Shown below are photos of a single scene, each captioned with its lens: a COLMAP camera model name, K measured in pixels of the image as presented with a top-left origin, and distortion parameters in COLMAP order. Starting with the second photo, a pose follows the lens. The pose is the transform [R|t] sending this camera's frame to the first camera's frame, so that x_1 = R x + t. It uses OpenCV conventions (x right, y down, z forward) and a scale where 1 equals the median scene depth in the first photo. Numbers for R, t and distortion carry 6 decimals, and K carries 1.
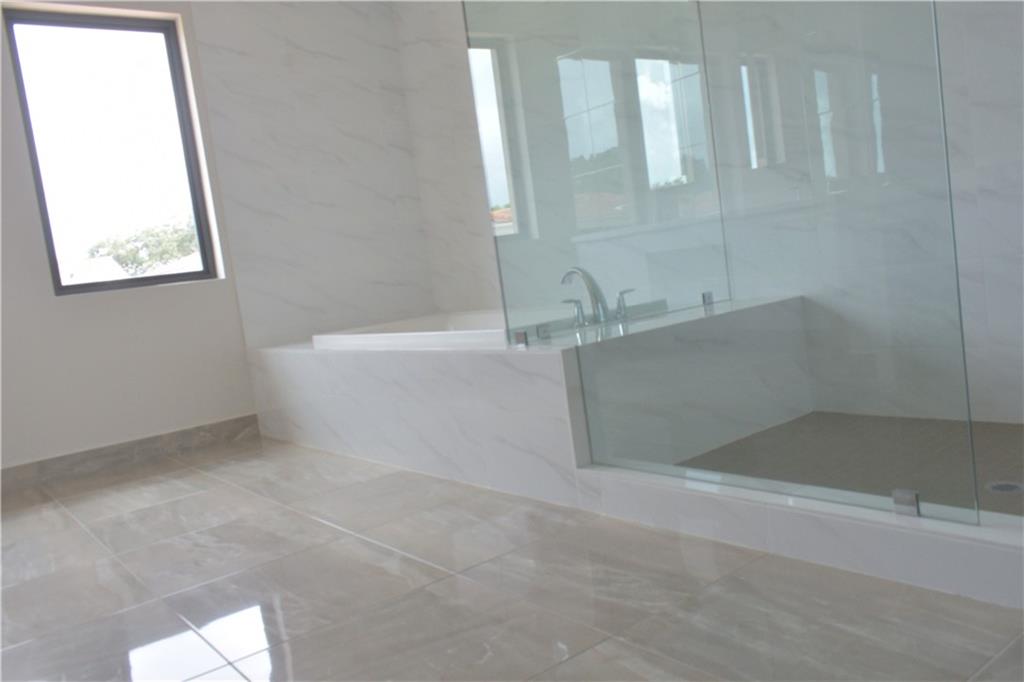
lens RADIAL K [[804.6, 0, 512.0], [0, 804.6, 341.0], [0, 0, 1]] dist [-0.008496, -0.000135]
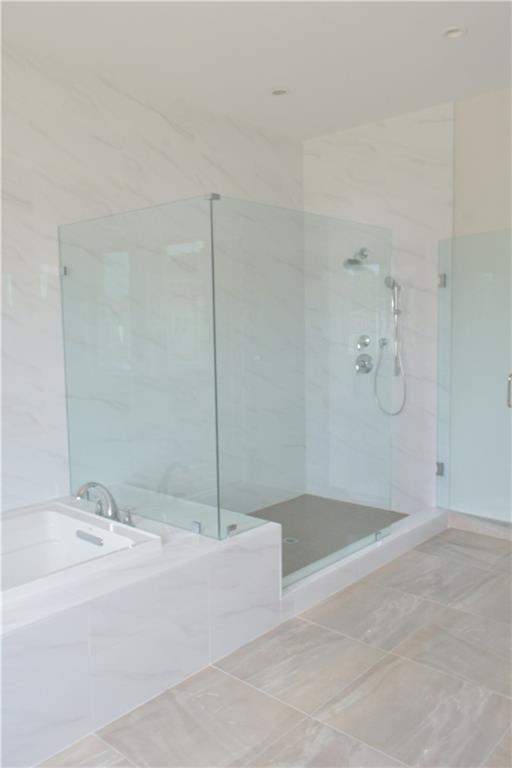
lens RADIAL K [[603.5, 0, 256.0], [0, 603.5, 384.0], [0, 0, 1]] dist [-0.008496, -0.000135]
pose [[-0.169308, 0.049321, 0.984328, -1.109482], [0.130267, 0.991104, -0.027254, -0.236642], [-0.976916, 0.123611, -0.174227, 1.198999]]
